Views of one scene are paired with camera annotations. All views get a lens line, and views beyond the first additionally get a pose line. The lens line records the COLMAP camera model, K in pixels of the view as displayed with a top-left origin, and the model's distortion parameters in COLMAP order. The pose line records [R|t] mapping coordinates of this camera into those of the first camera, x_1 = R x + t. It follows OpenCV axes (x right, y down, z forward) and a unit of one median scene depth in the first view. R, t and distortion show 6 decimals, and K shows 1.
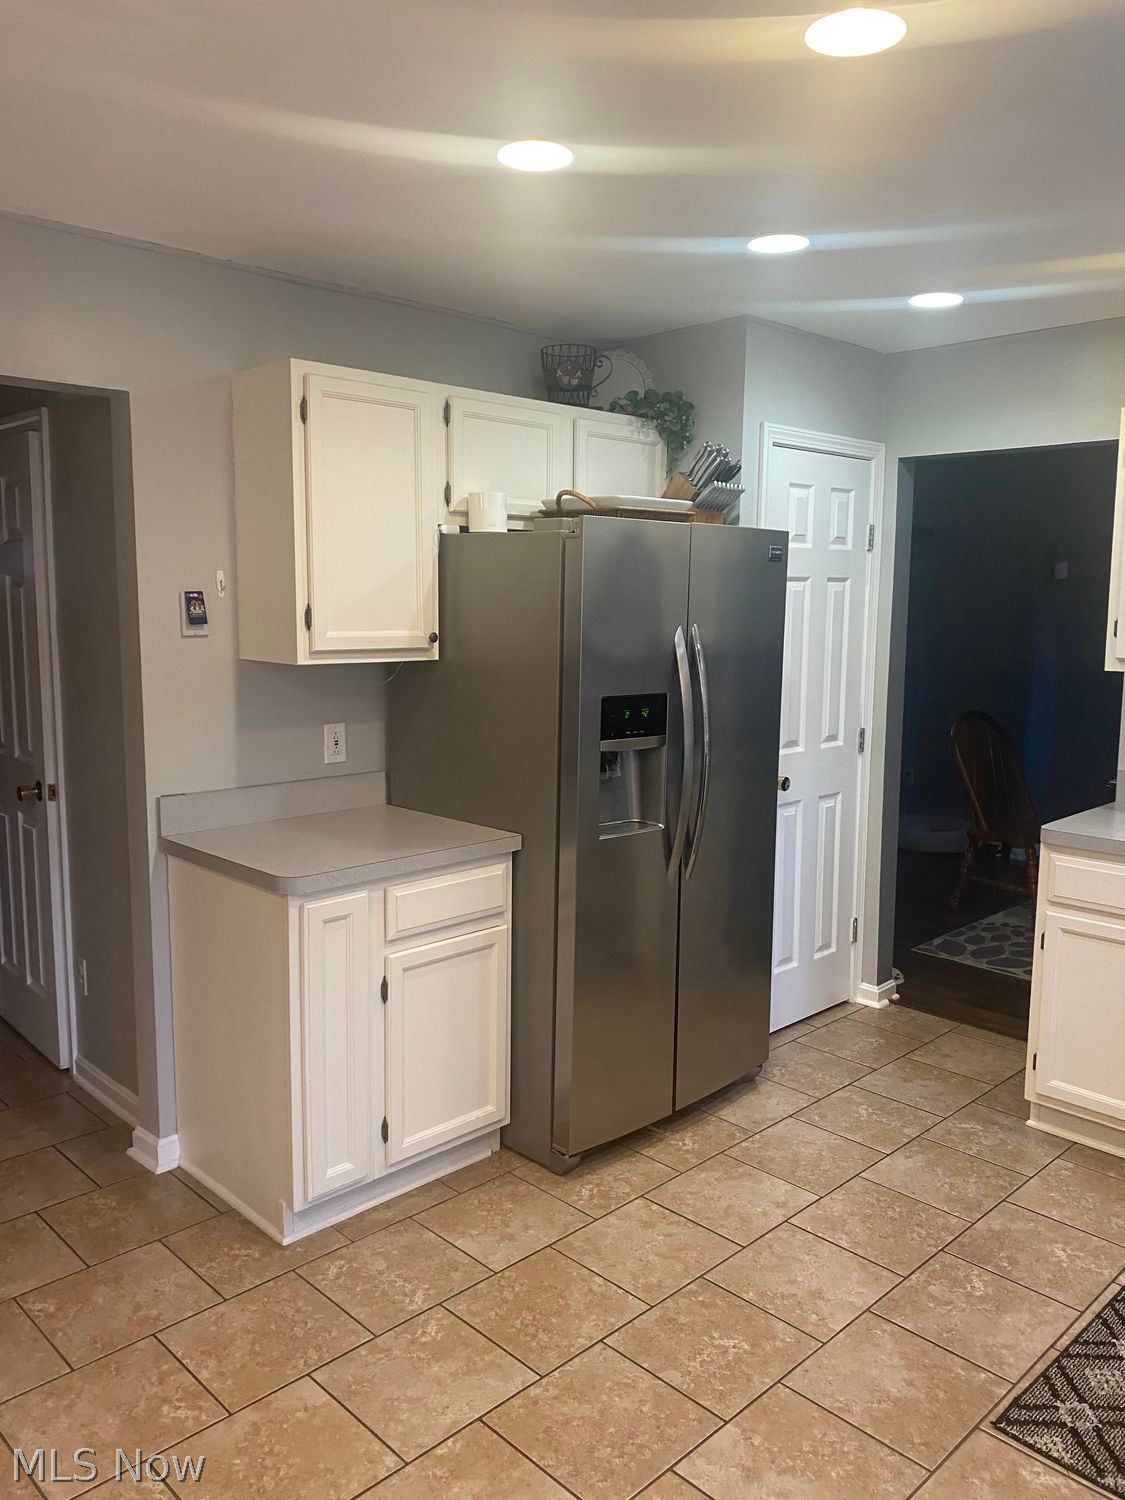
lens RADIAL K [[1139.9, 0, 566.2], [0, 1139.9, 753.6], [0, 0, 1]] dist [0.037778, -0.044955]
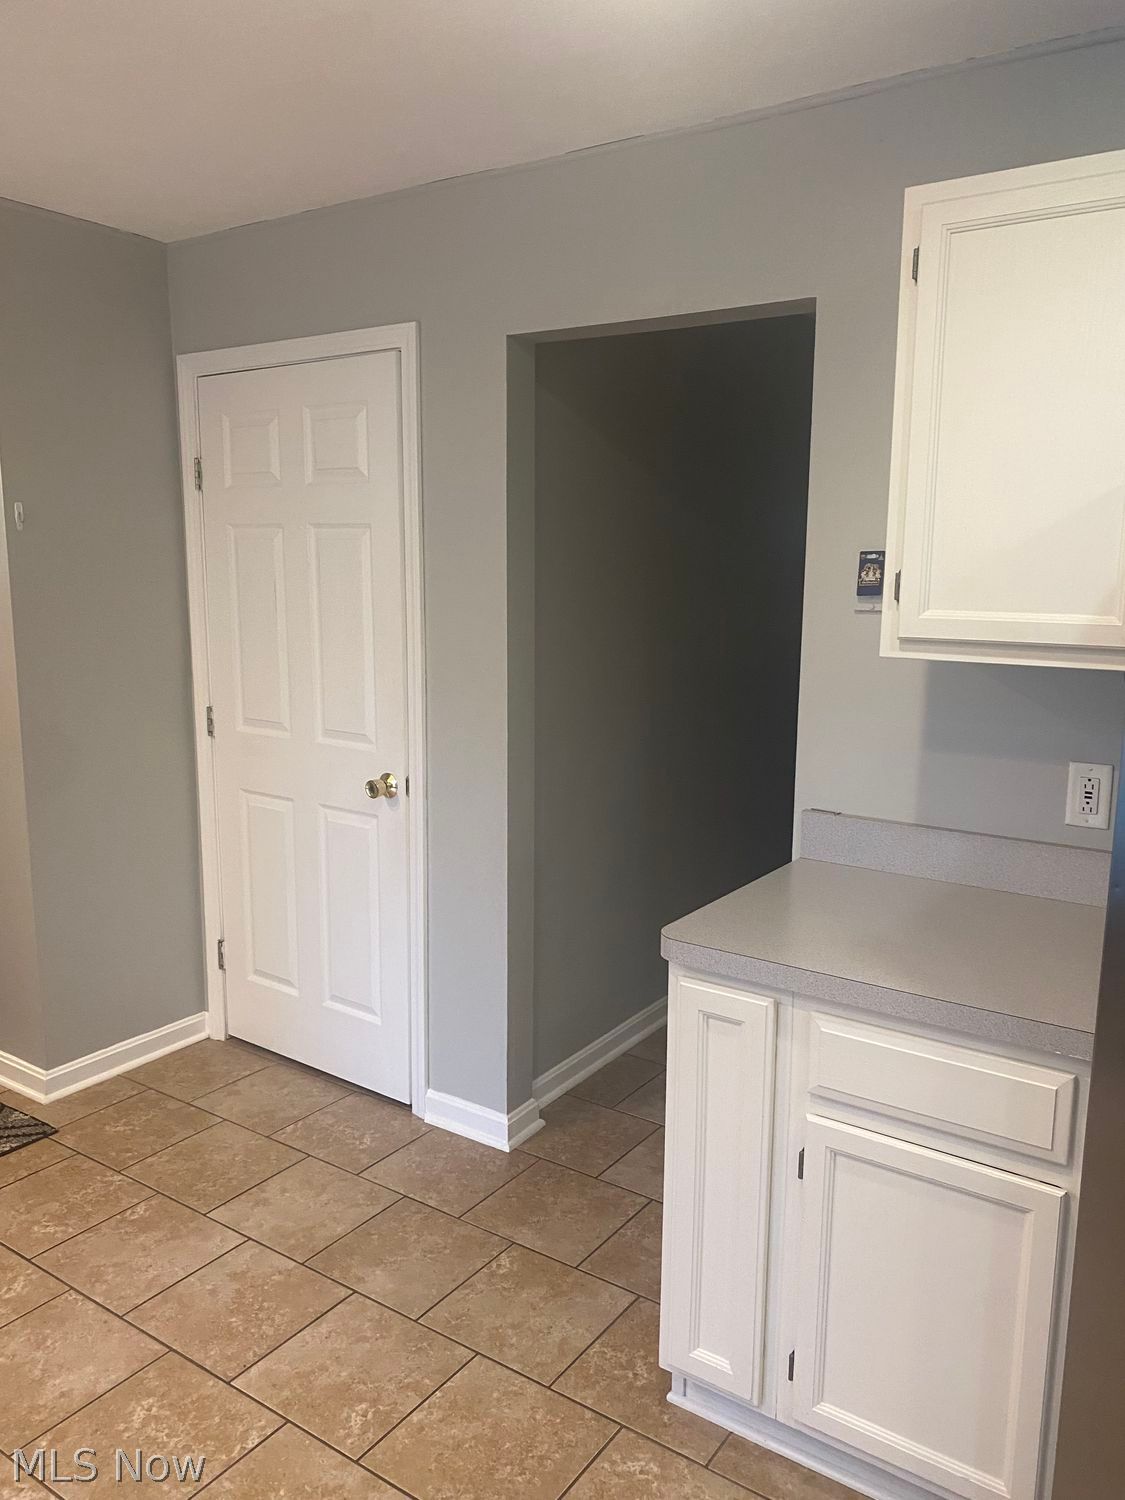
lens RADIAL K [[1139.9, 0, 566.2], [0, 1139.9, 753.6], [0, 0, 1]] dist [0.037778, -0.044955]
pose [[0.197723, 0.160342, -0.967055, 0.394095], [-0.141488, 0.980869, 0.133704, -0.086122], [0.969993, 0.110390, 0.216627, 0.678410]]
